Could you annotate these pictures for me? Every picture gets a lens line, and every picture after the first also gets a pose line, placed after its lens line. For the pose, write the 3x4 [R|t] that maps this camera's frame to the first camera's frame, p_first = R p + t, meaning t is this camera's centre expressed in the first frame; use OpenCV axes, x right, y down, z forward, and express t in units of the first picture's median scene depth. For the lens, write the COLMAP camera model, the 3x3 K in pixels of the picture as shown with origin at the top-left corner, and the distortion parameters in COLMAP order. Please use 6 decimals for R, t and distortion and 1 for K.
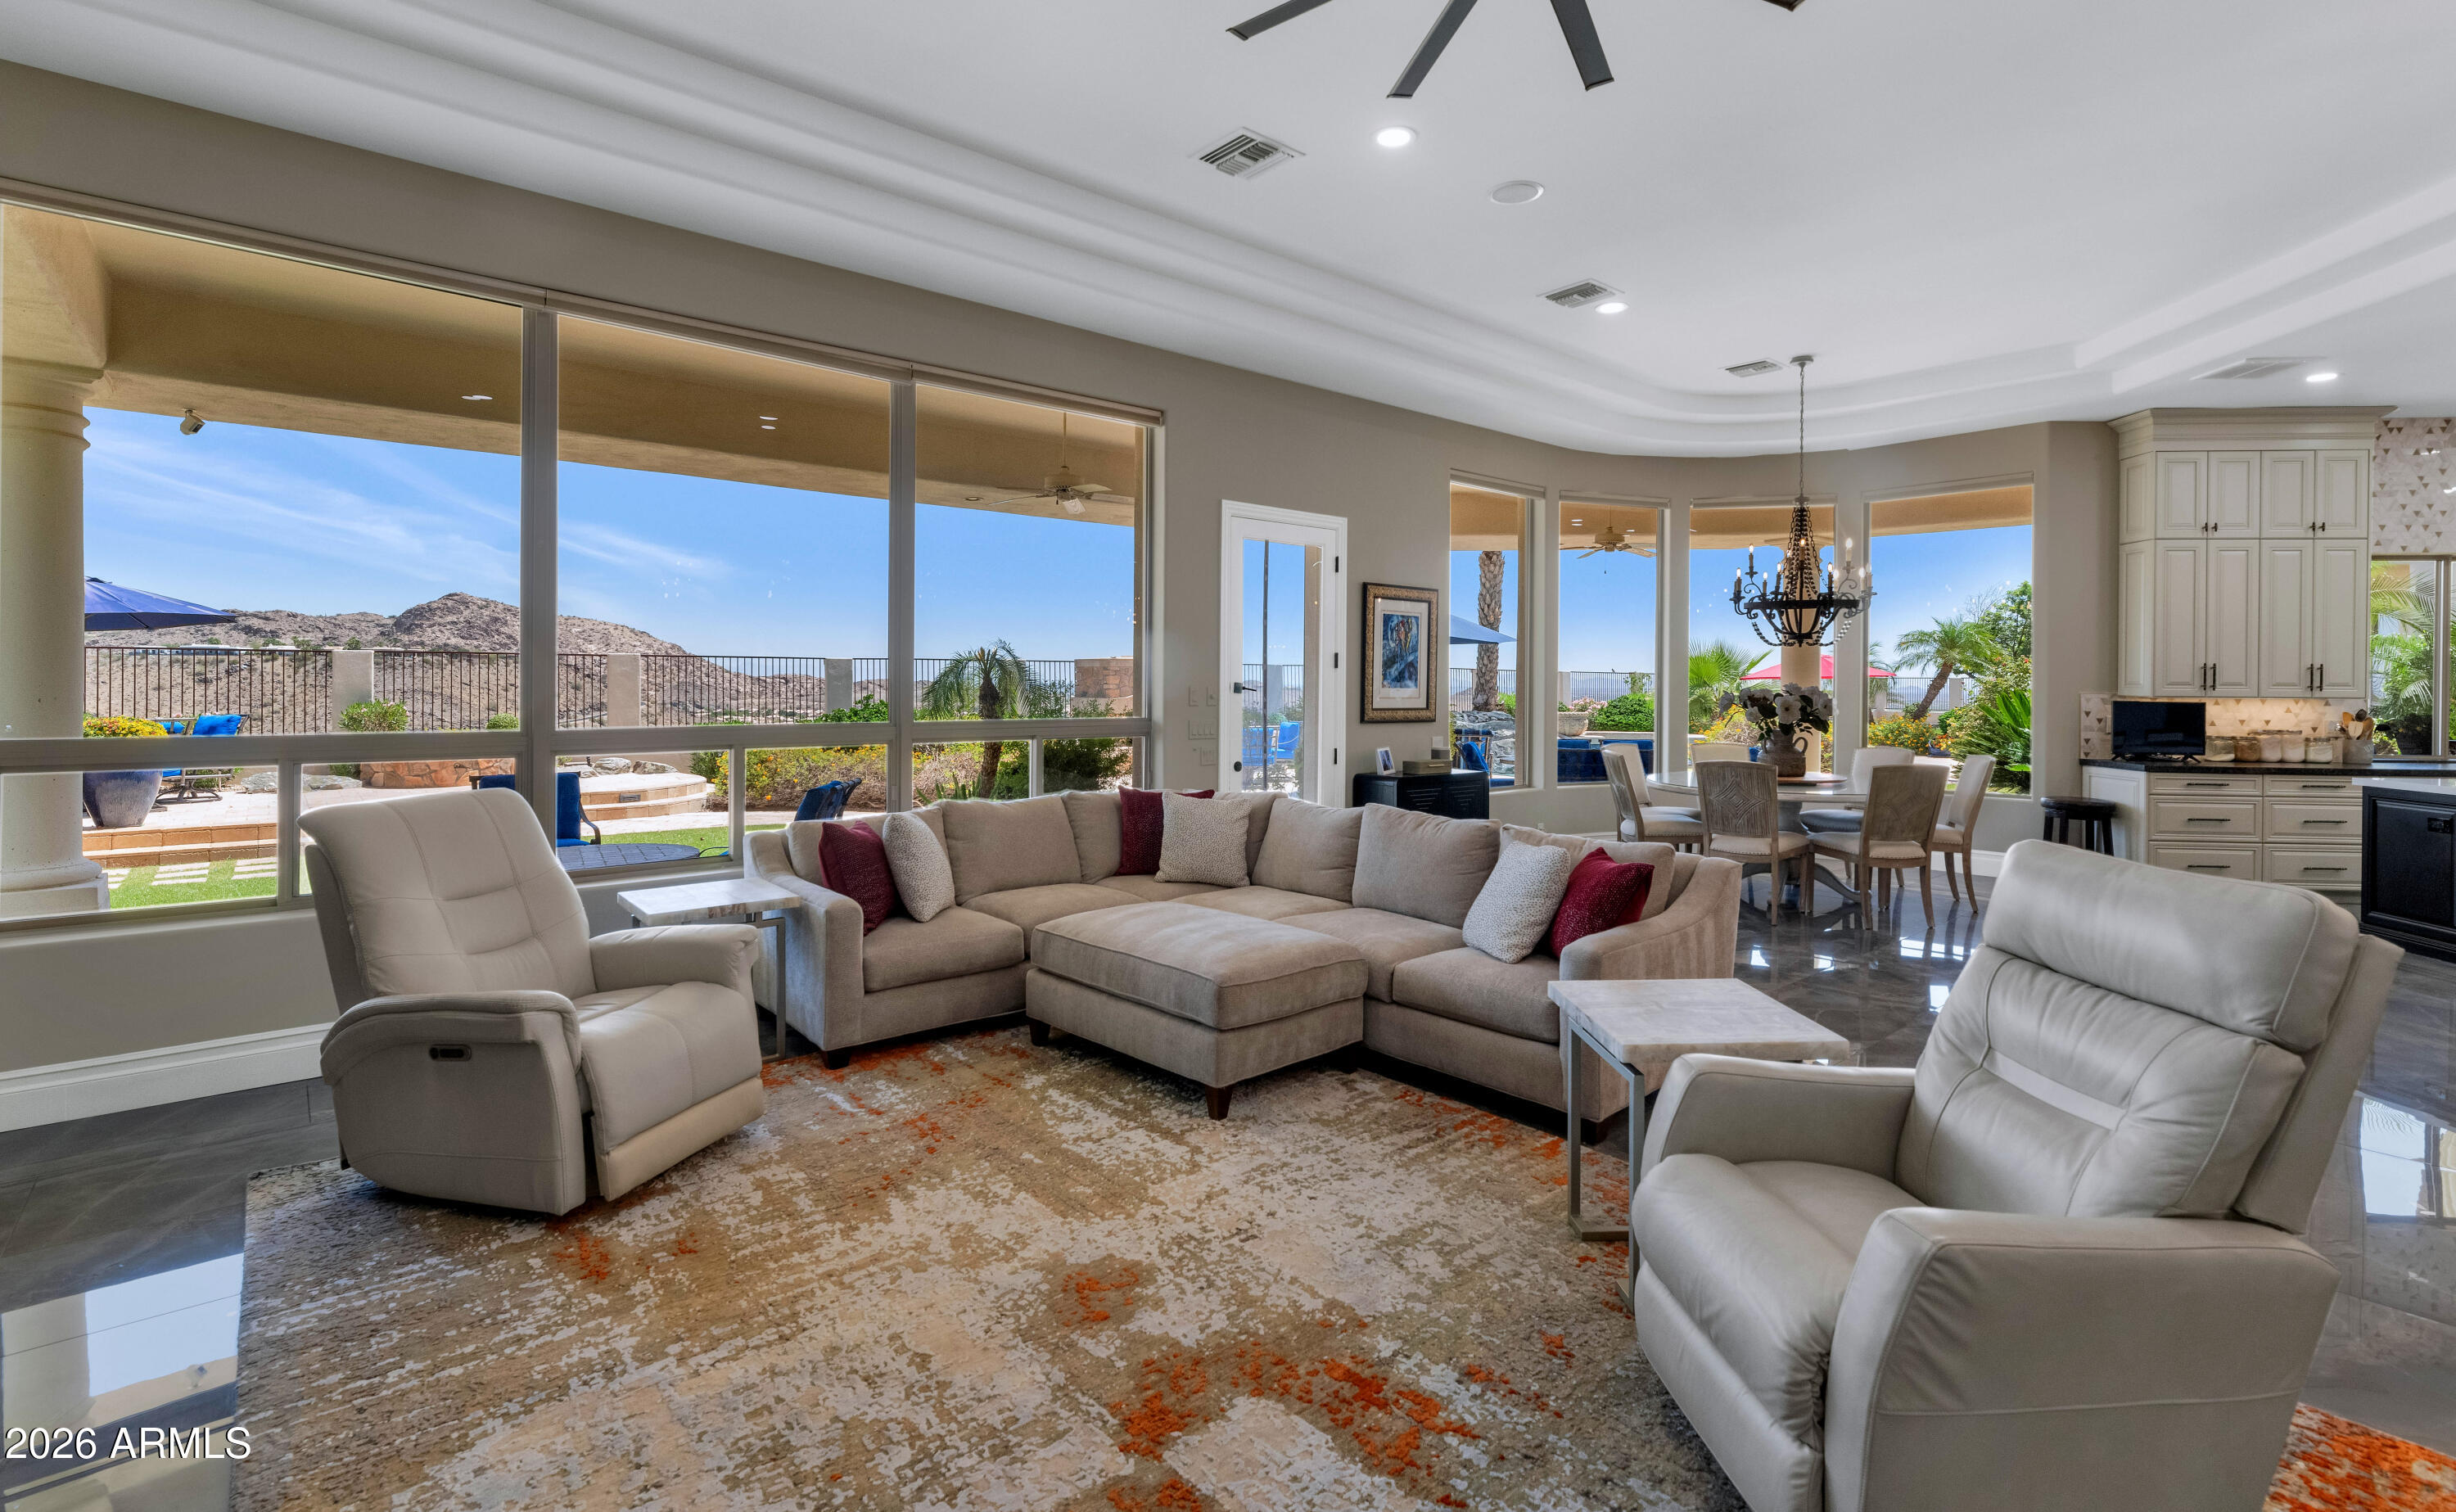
lens RADIAL K [[1140.2, 0, 1261.0], [0, 1140.2, 689.3], [0, 0, 1]] dist [-0.003378, -0.000473]
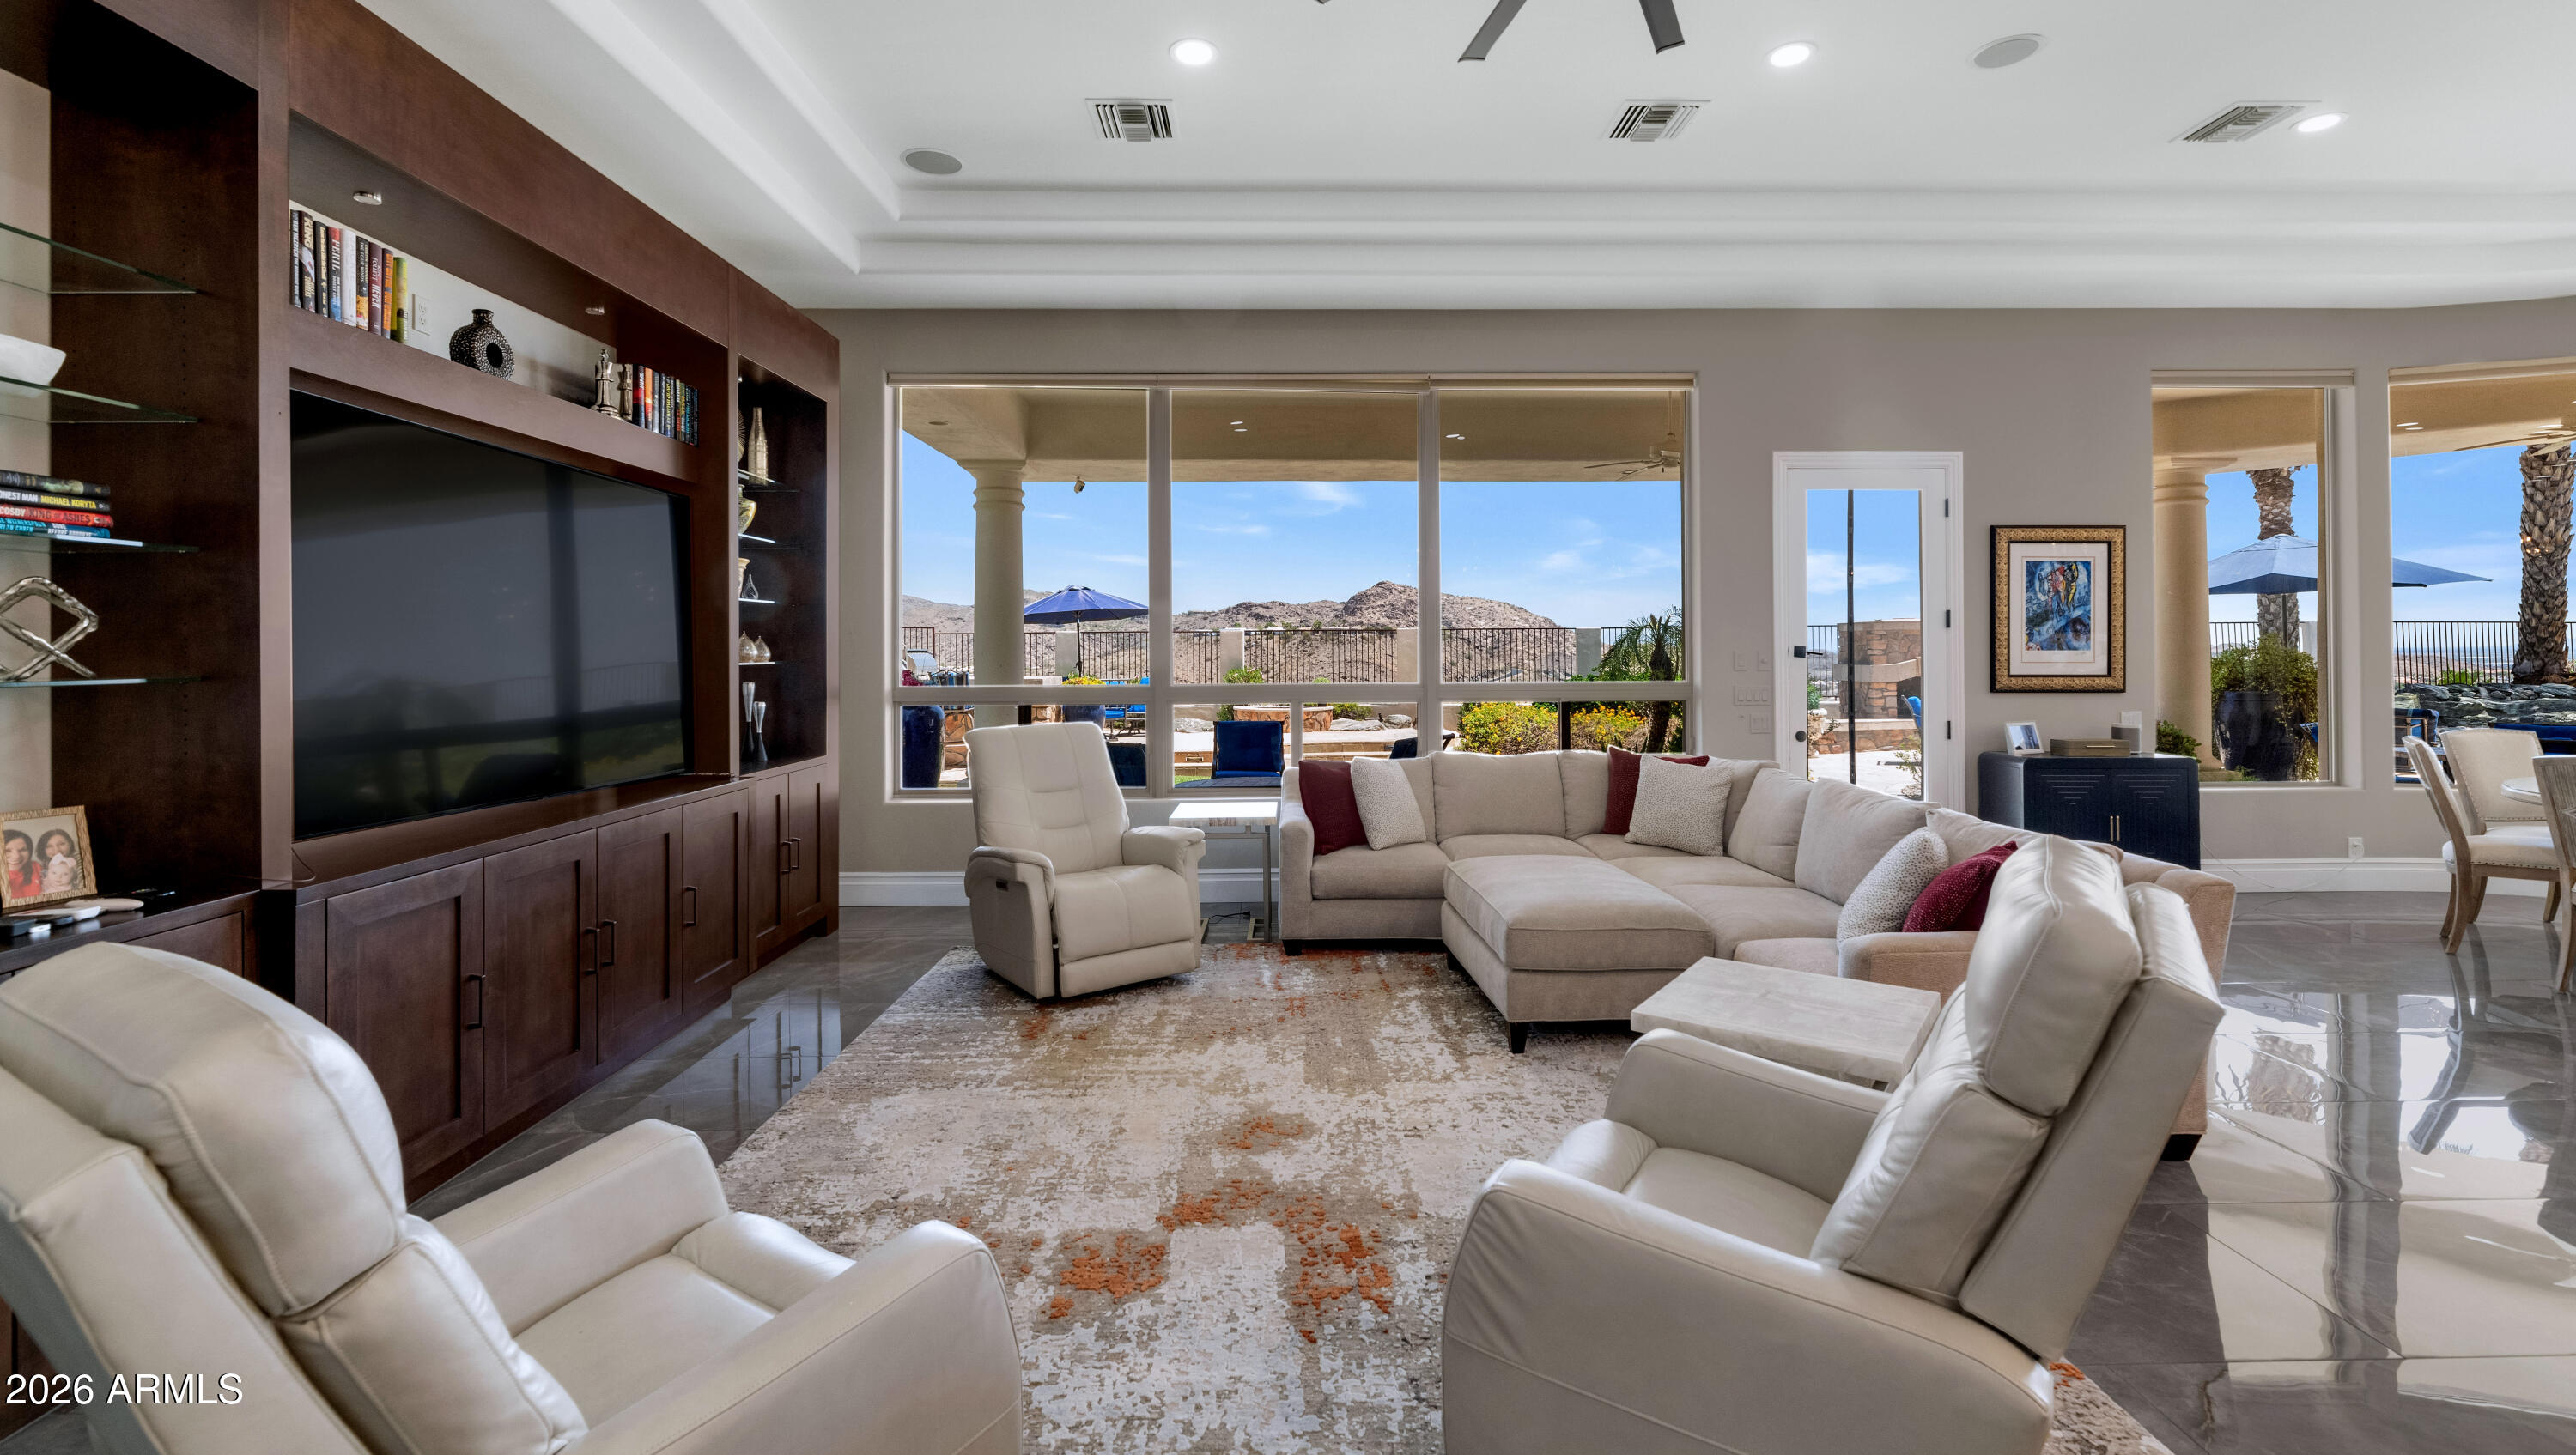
lens RADIAL K [[1129.4, 0, 1283.8], [0, 1129.4, 646.9], [0, 0, 1]] dist [0.003504, 0.000446]
pose [[0.758798, -0.012003, -0.651215, 0.240681], [0.005683, 0.999914, -0.011807, 0.002976], [0.651301, 0.005258, 0.758801, 0.022731]]
